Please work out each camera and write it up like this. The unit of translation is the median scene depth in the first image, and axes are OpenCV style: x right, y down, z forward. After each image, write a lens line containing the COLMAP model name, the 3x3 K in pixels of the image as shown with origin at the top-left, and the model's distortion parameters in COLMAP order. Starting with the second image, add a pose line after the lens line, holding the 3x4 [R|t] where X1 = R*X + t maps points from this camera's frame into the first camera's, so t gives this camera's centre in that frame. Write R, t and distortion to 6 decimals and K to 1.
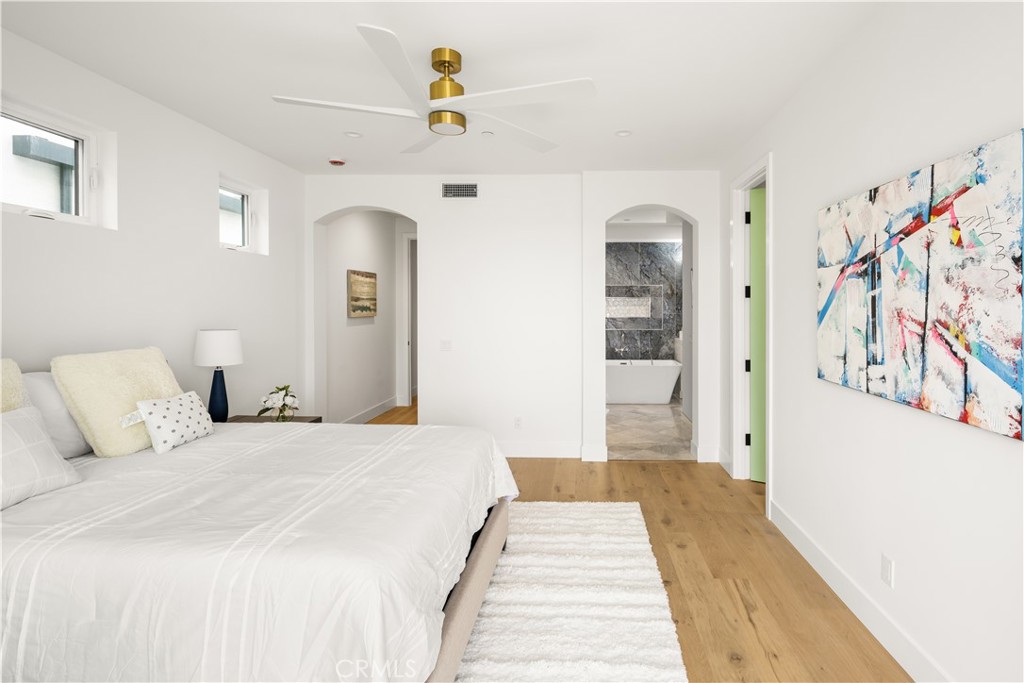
lens RADIAL K [[471.3, 0, 553.0], [0, 471.3, 310.2], [0, 0, 1]] dist [0.000020, 0.000094]
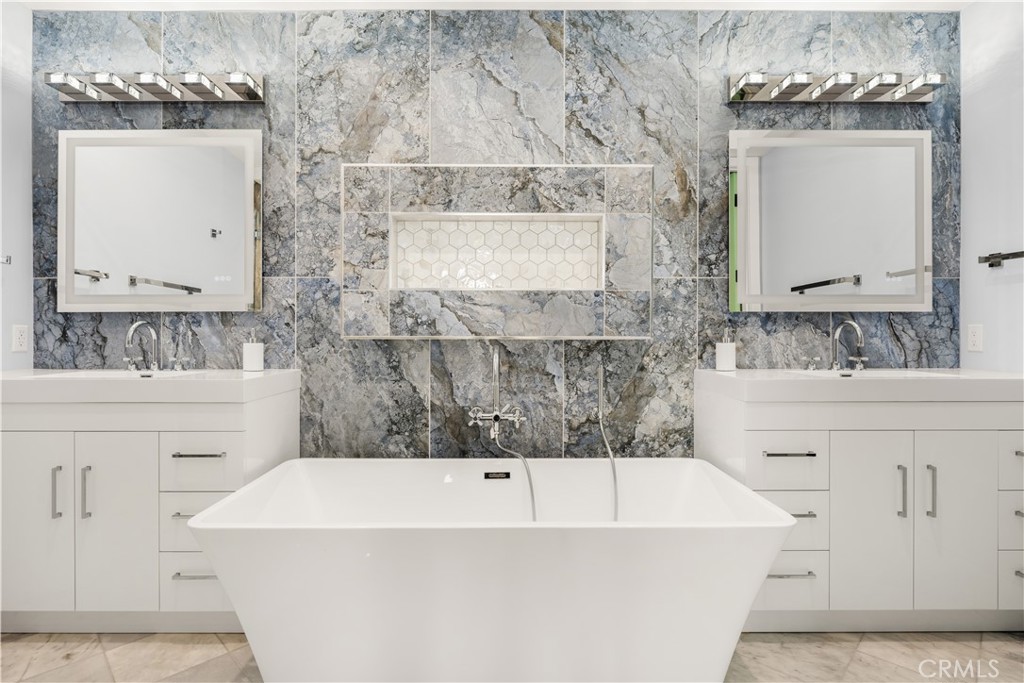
lens RADIAL K [[532.2, 0, 512.0], [0, 532.2, 341.5], [0, 0, 1]] dist [-0.000838, -0.000089]
pose [[0.998496, 0.002286, 0.054777, 0.138638], [-0.002545, 0.999986, 0.004659, 0.041978], [-0.054766, -0.004792, 0.998488, 0.705949]]
